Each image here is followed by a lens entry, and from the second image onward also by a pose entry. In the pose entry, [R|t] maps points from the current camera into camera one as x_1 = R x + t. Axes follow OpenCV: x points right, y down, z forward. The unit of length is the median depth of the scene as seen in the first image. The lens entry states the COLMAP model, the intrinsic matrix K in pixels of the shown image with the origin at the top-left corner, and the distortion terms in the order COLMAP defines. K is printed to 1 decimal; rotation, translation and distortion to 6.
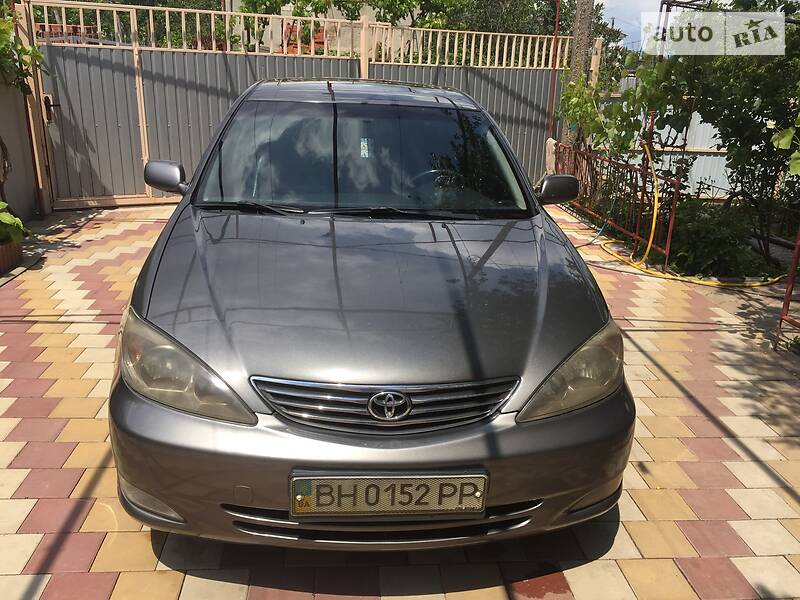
lens RADIAL K [[678.4, 0, 400.0], [0, 678.4, 300.0], [0, 0, 1]] dist [0.039234, 0.002763]
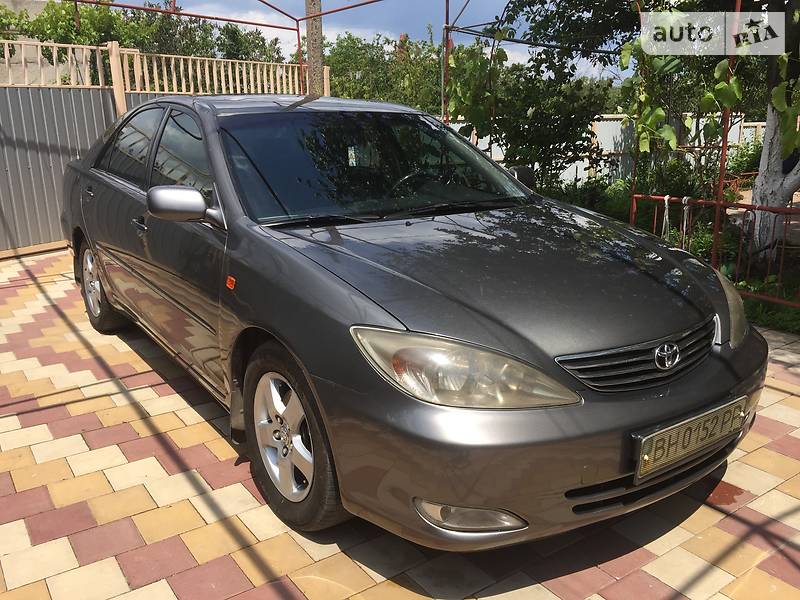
lens RADIAL K [[685.6, 0, 400.0], [0, 685.6, 300.0], [0, 0, 1]] dist [0.011754, 0.004220]
pose [[0.866942, -0.175575, 0.466461, -0.758794], [0.199025, 0.979994, -0.001030, -0.012448], [-0.456948, 0.093731, 0.884541, 0.190332]]
